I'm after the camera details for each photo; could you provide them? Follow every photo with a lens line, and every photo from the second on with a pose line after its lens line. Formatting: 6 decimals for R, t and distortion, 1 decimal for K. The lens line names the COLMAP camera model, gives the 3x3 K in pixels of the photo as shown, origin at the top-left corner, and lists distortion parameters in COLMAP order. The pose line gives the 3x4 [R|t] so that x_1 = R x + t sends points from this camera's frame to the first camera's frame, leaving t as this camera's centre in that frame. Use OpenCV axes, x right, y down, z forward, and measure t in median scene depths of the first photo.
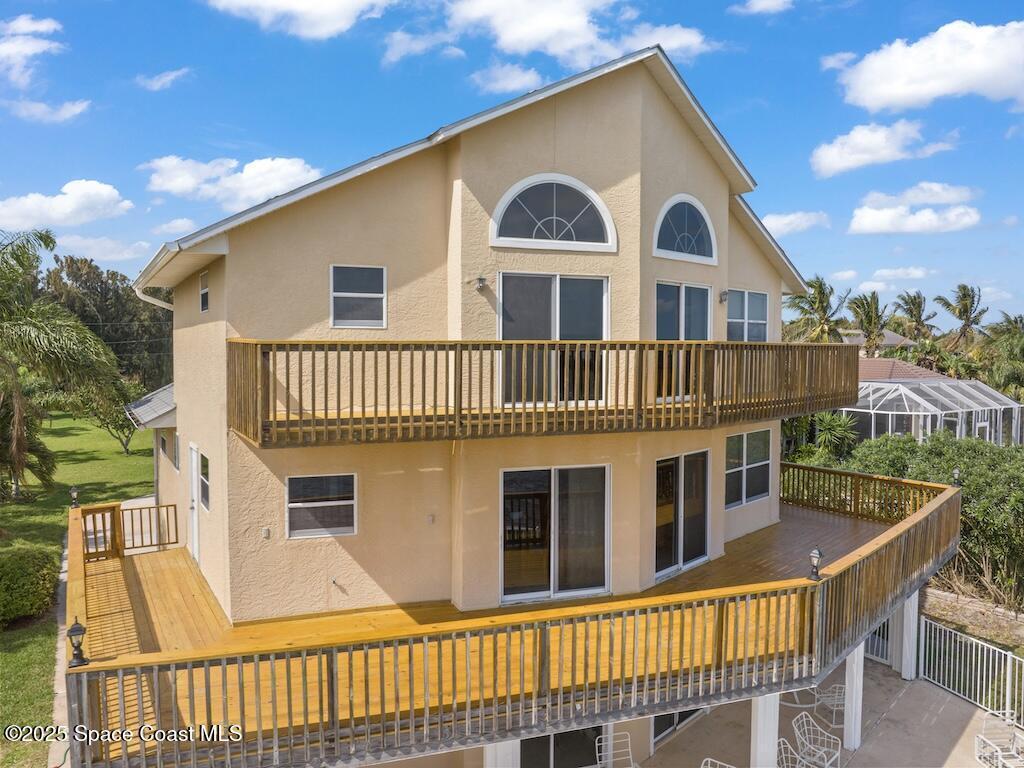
lens RADIAL K [[717.7, 0, 512.0], [0, 717.7, 384.0], [0, 0, 1]] dist [-0.036038, -0.002435]
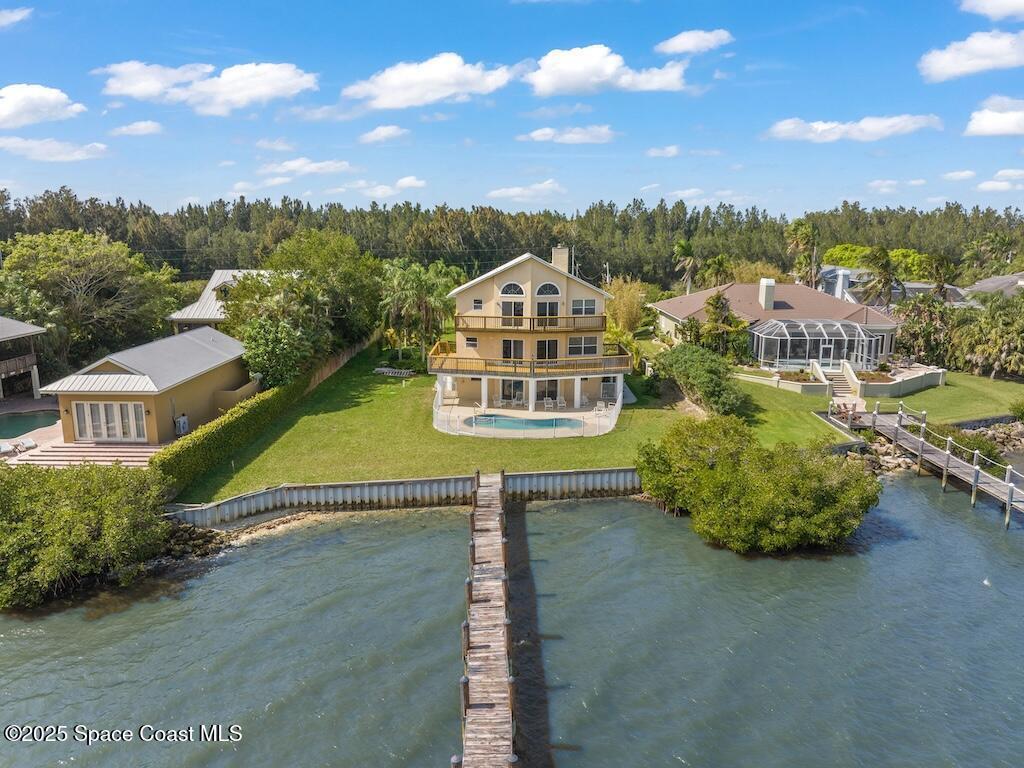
lens RADIAL K [[732.3, 0, 505.2], [0, 732.3, 372.3], [0, 0, 1]] dist [-0.030854, 0.001692]
pose [[0.845034, 0.099587, -0.525357, 2.825472], [-0.025209, 0.988831, 0.146895, -0.422611], [0.534118, -0.110888, 0.838106, -3.472937]]
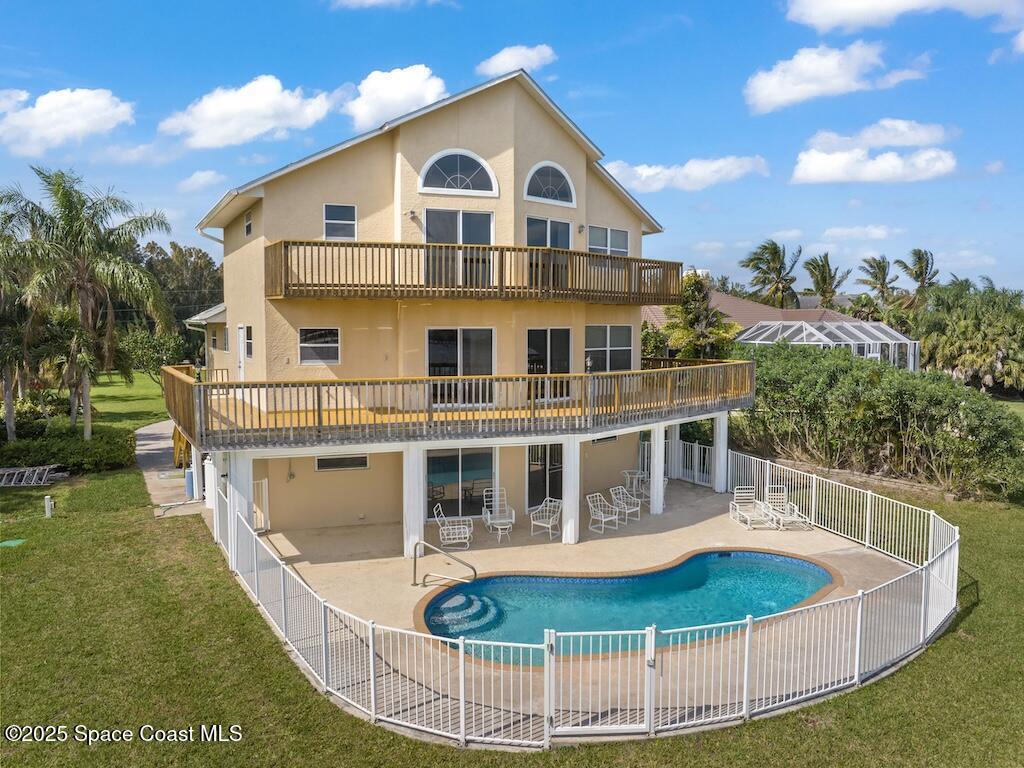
lens RADIAL K [[717.7, 0, 512.0], [0, 717.7, 384.0], [0, 0, 1]] dist [-0.036038, -0.002435]
pose [[0.999699, 0.000926, -0.024502, 0.226298], [-0.000168, 0.999521, 0.030935, 0.200074], [0.024519, -0.030922, 0.999221, -0.670492]]
